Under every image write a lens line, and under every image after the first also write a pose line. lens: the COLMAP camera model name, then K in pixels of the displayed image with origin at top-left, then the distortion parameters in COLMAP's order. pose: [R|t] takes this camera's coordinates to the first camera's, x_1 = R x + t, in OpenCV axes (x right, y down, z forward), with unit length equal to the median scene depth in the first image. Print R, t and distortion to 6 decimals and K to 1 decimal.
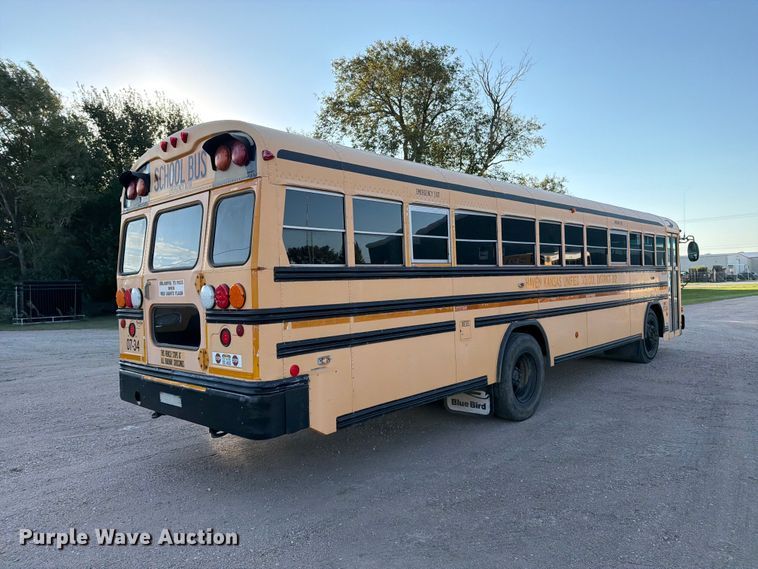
lens RADIAL K [[532.1, 0, 379.0], [0, 532.1, 284.5], [0, 0, 1]] dist [0.044307, -0.003143]
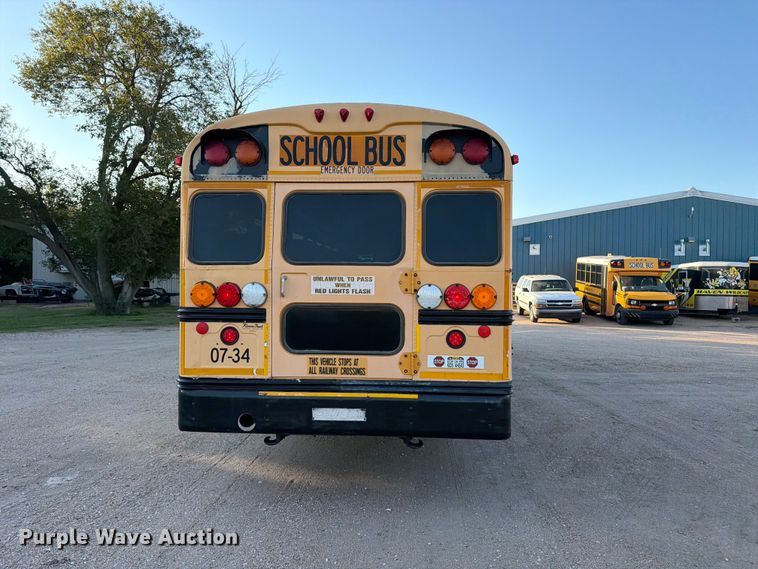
lens RADIAL K [[515.8, 0, 378.7], [0, 515.8, 293.0], [0, 0, 1]] dist [0.132921, -0.001219]
pose [[0.775362, 0.027011, 0.630940, -0.809438], [-0.032467, 0.999469, -0.002889, 0.018685], [-0.630682, -0.018244, 0.775827, 0.295376]]
